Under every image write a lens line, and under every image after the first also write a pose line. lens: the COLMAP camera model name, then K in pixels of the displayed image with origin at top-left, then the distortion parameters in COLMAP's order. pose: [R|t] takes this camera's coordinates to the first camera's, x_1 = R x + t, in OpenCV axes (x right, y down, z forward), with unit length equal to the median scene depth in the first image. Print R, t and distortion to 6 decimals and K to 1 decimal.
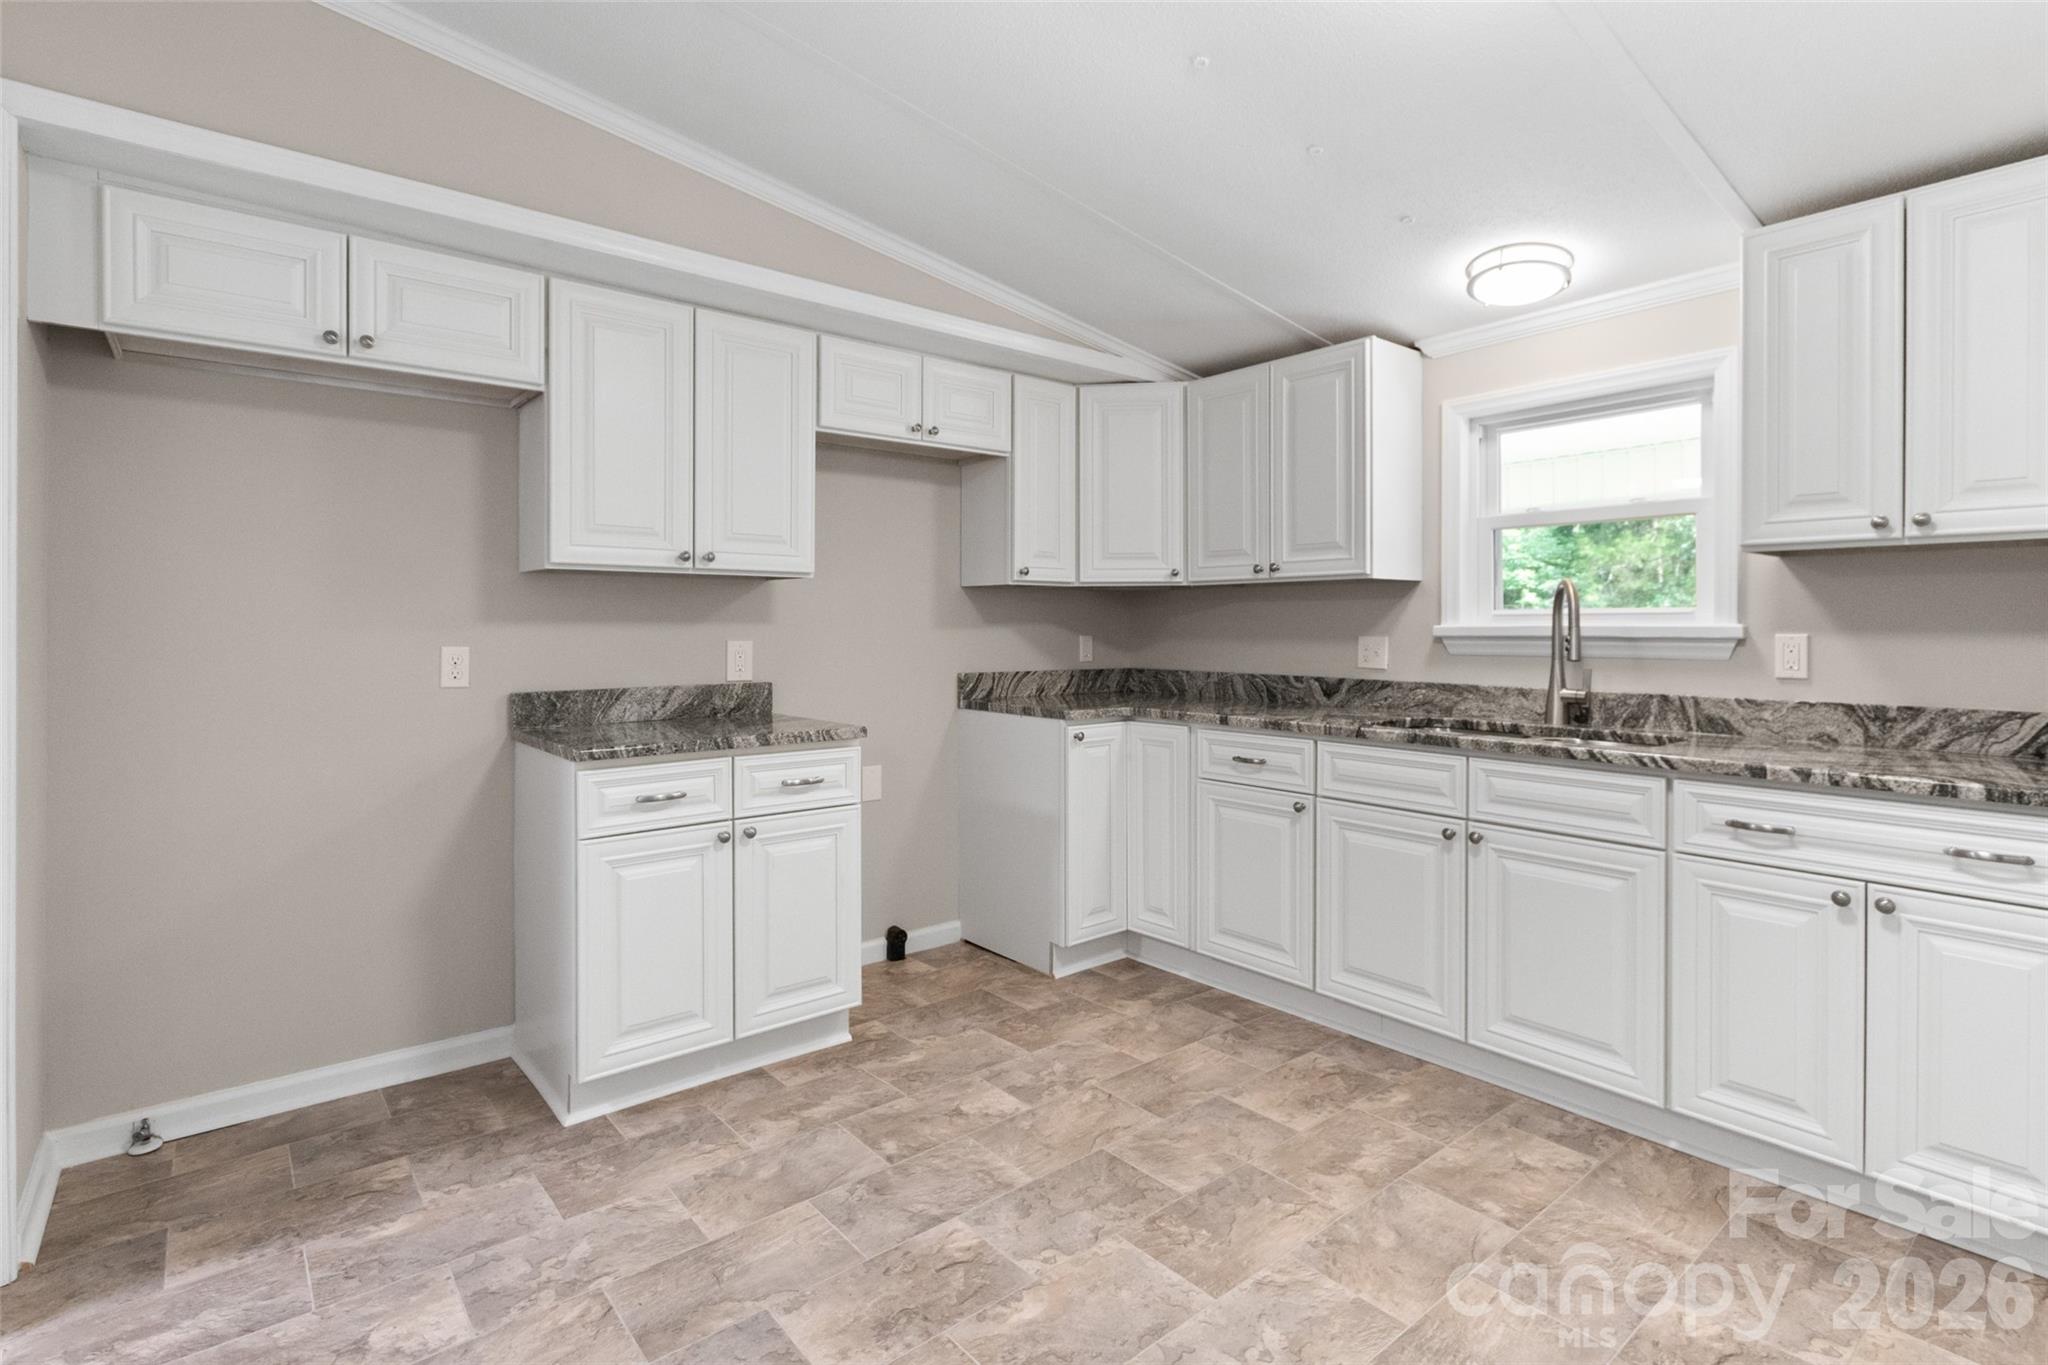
lens RADIAL K [[983.6, 0, 1042.5], [0, 983.6, 630.3], [0, 0, 1]] dist [0.000335, -0.000391]
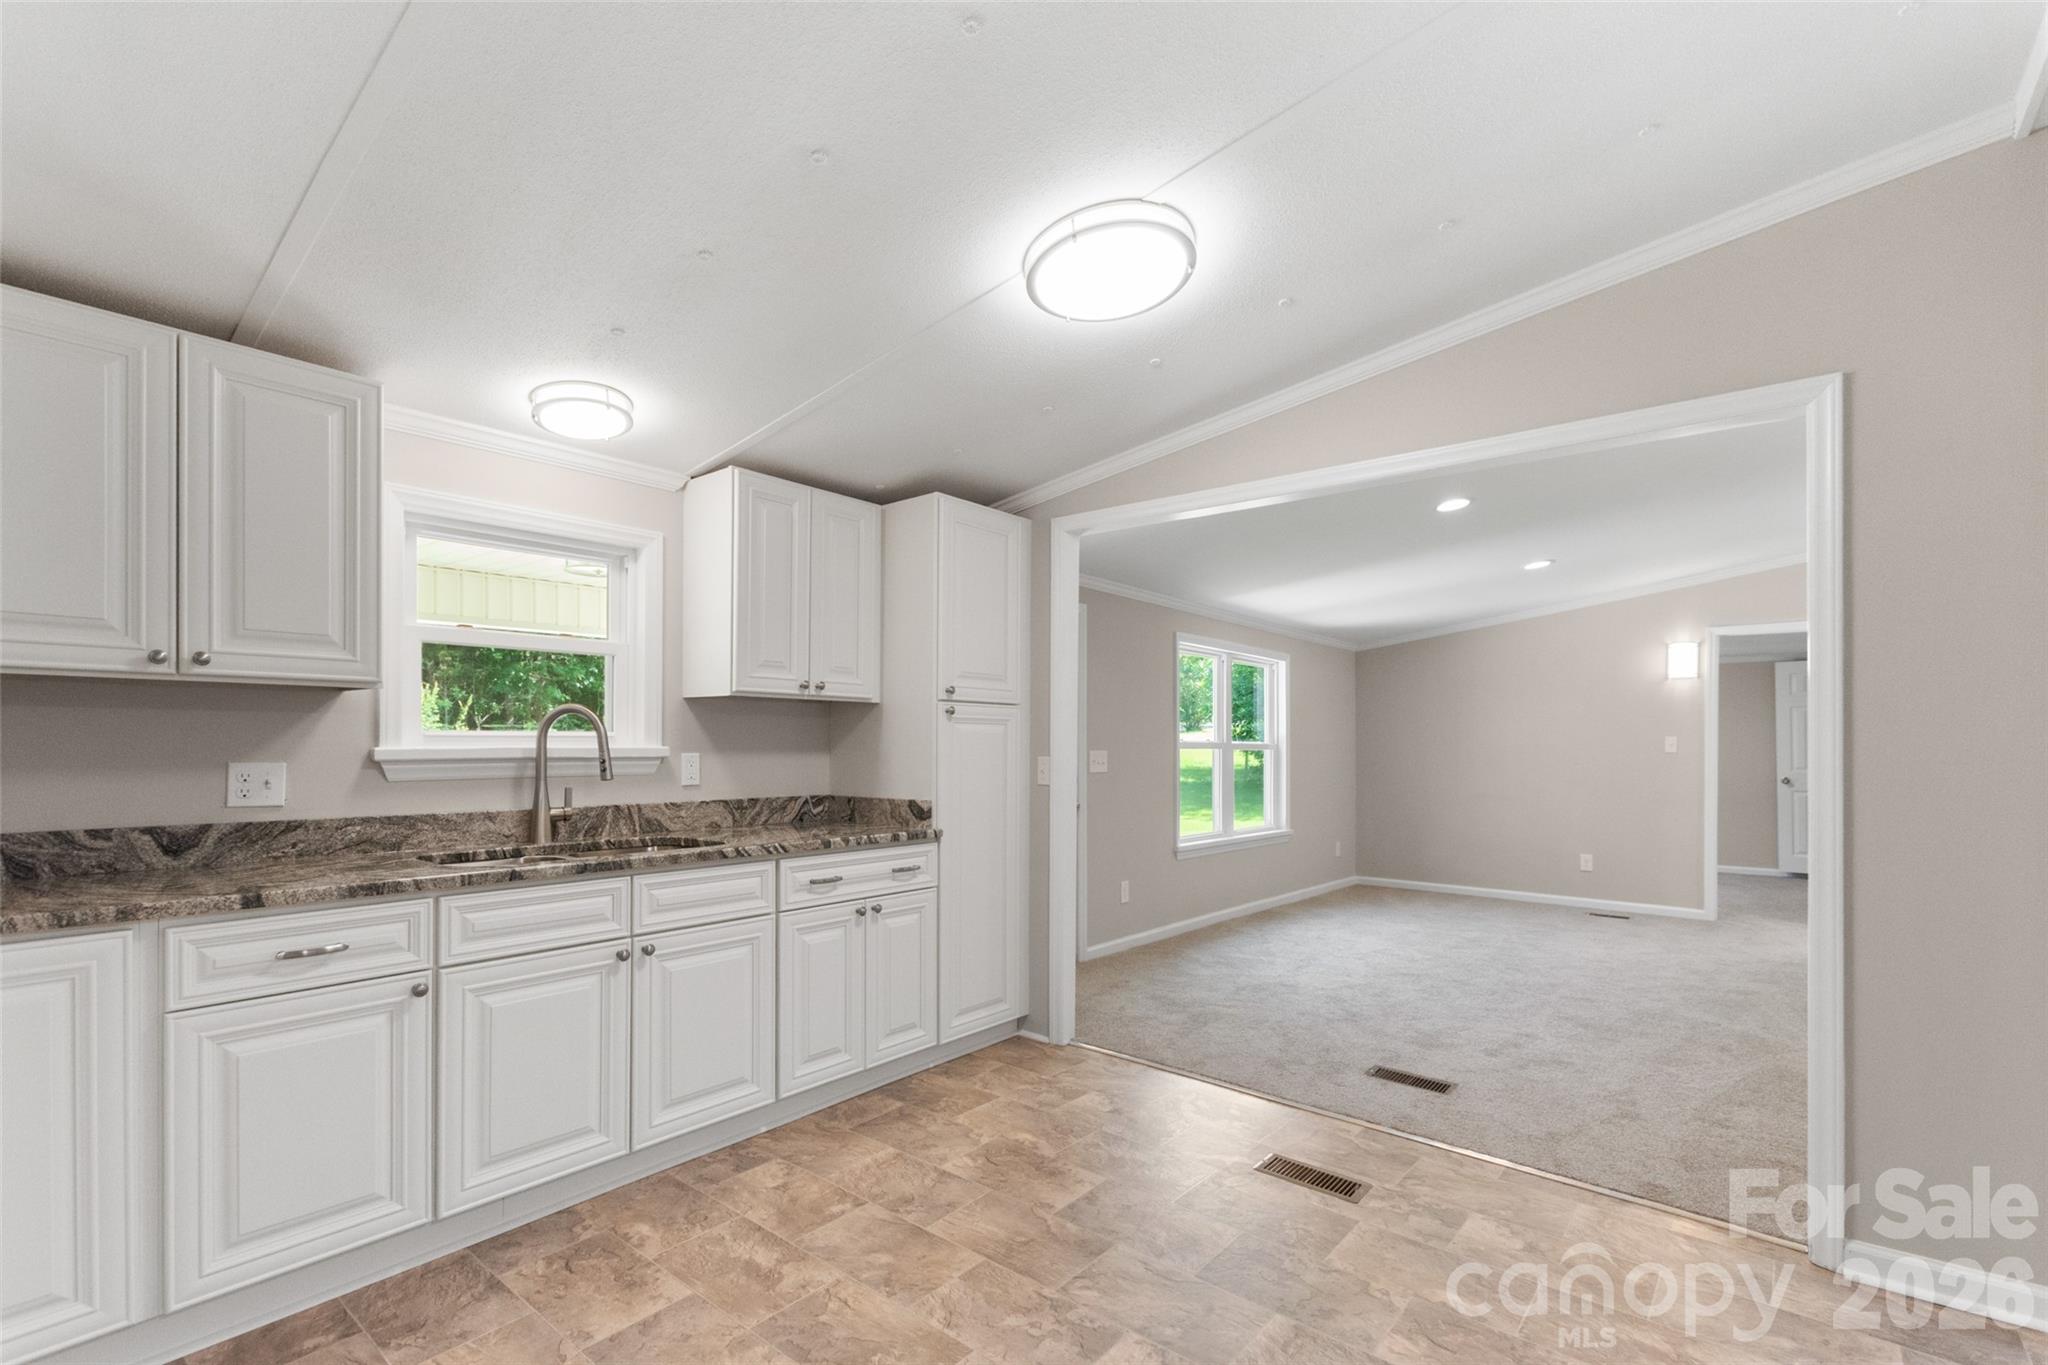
lens RADIAL K [[908.3, 0, 1023.0], [0, 908.3, 740.4], [0, 0, 1]] dist [0.000701, -0.000288]
pose [[-0.172380, 0.001255, 0.985030, -0.520889], [-0.000237, 0.999999, -0.001315, -0.011624], [-0.985031, -0.000460, -0.172379, 0.679687]]
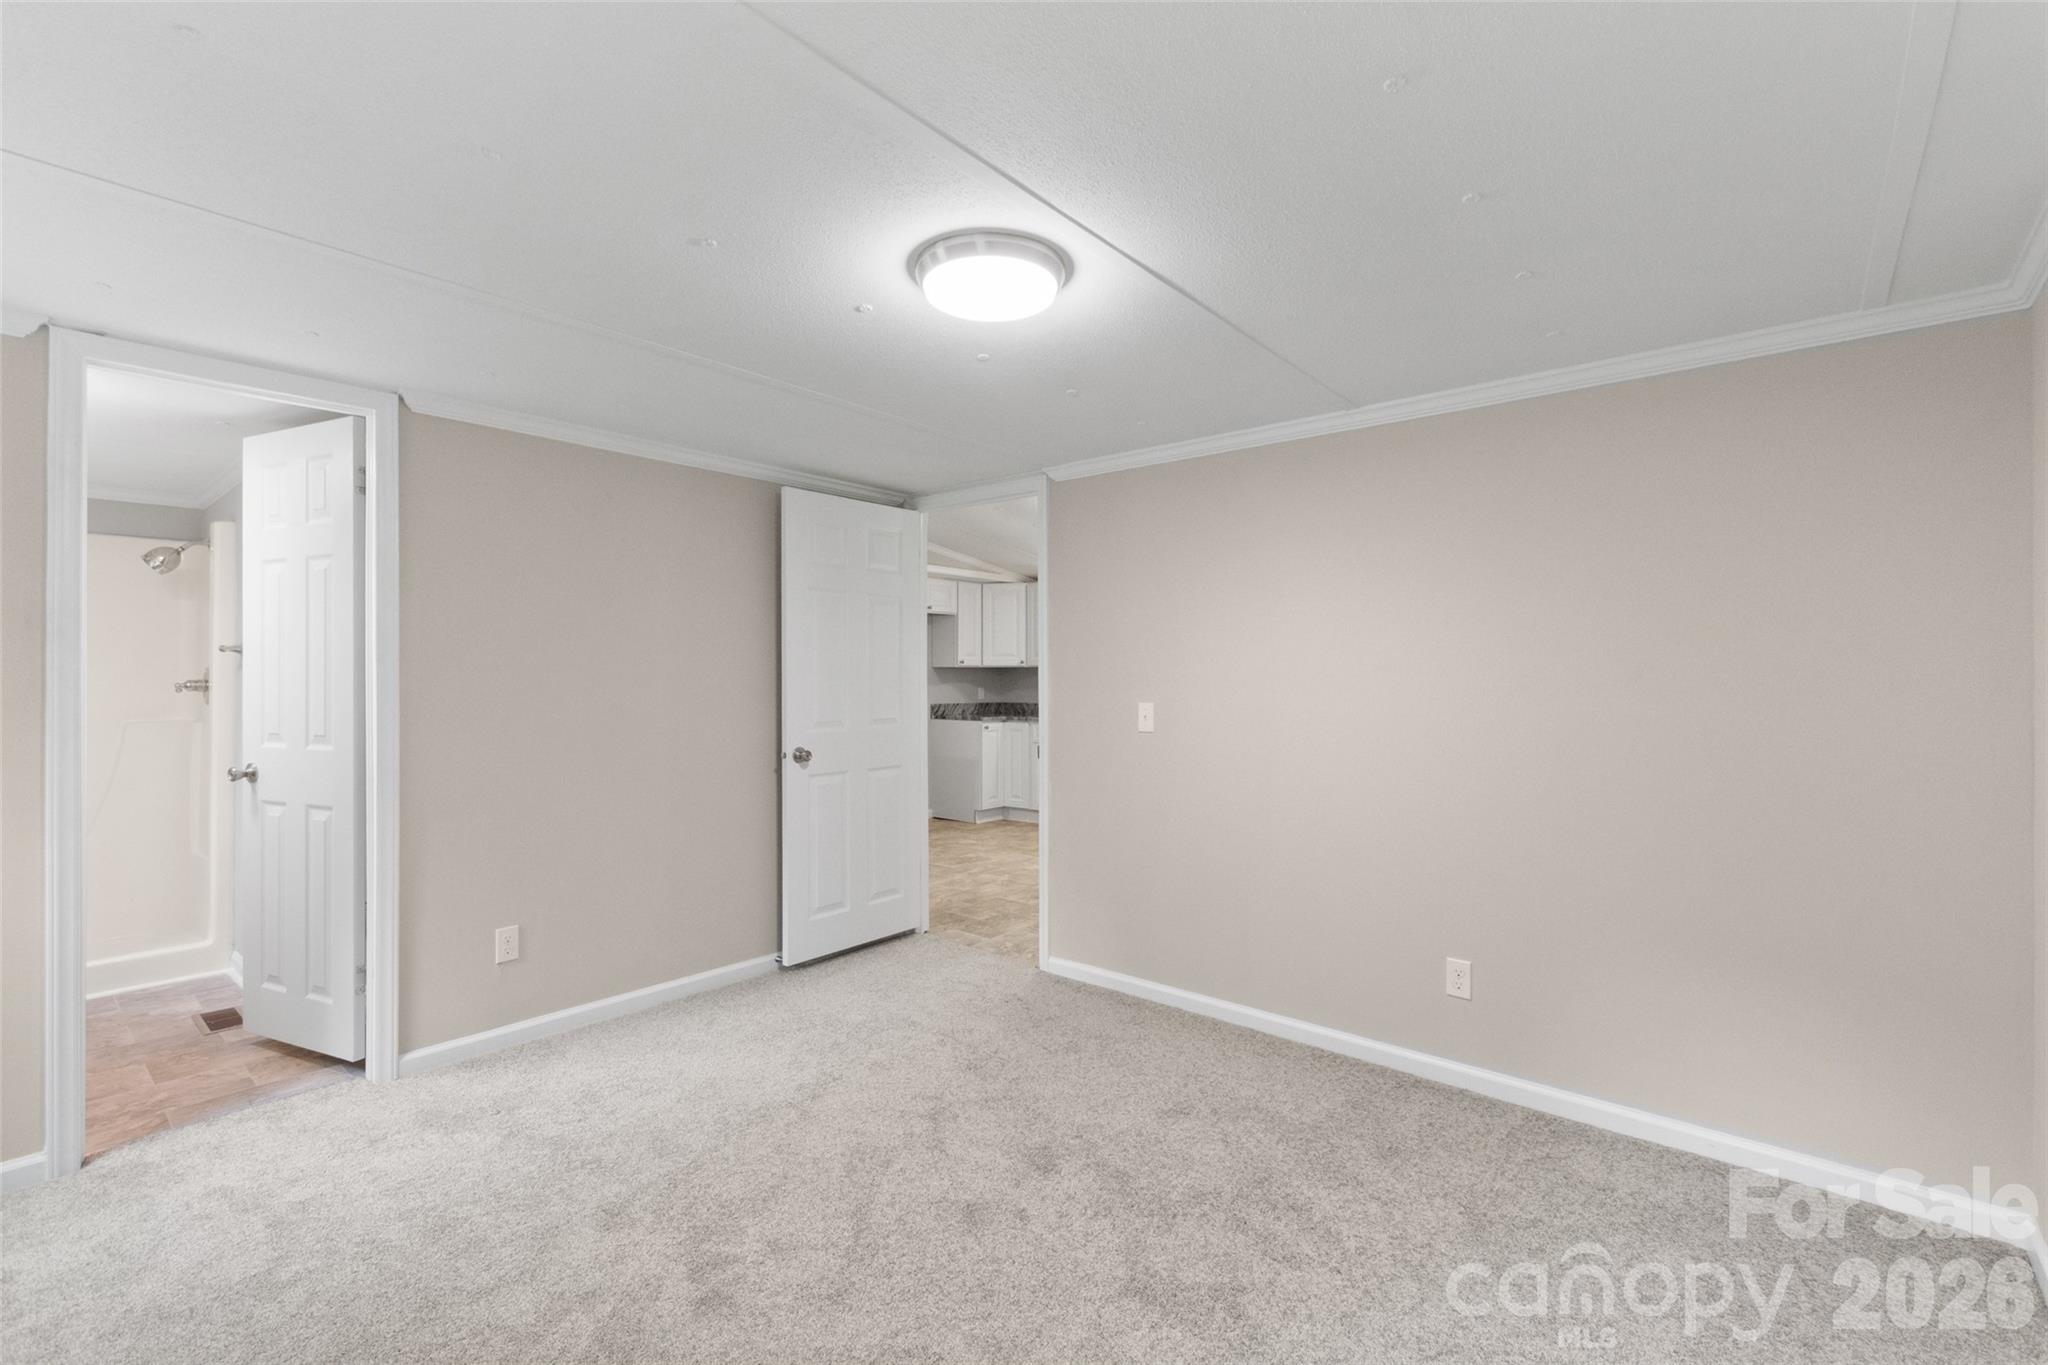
lens RADIAL K [[885.5, 0, 1024.0], [0, 885.5, 682.5], [0, 0, 1]] dist [0.000585, 0.000001]
pose [[0.986117, -0.002174, 0.166036, -0.292069], [0.002576, 0.999994, -0.002204, -0.003290], [-0.166031, 0.002601, 0.986117, -1.509707]]
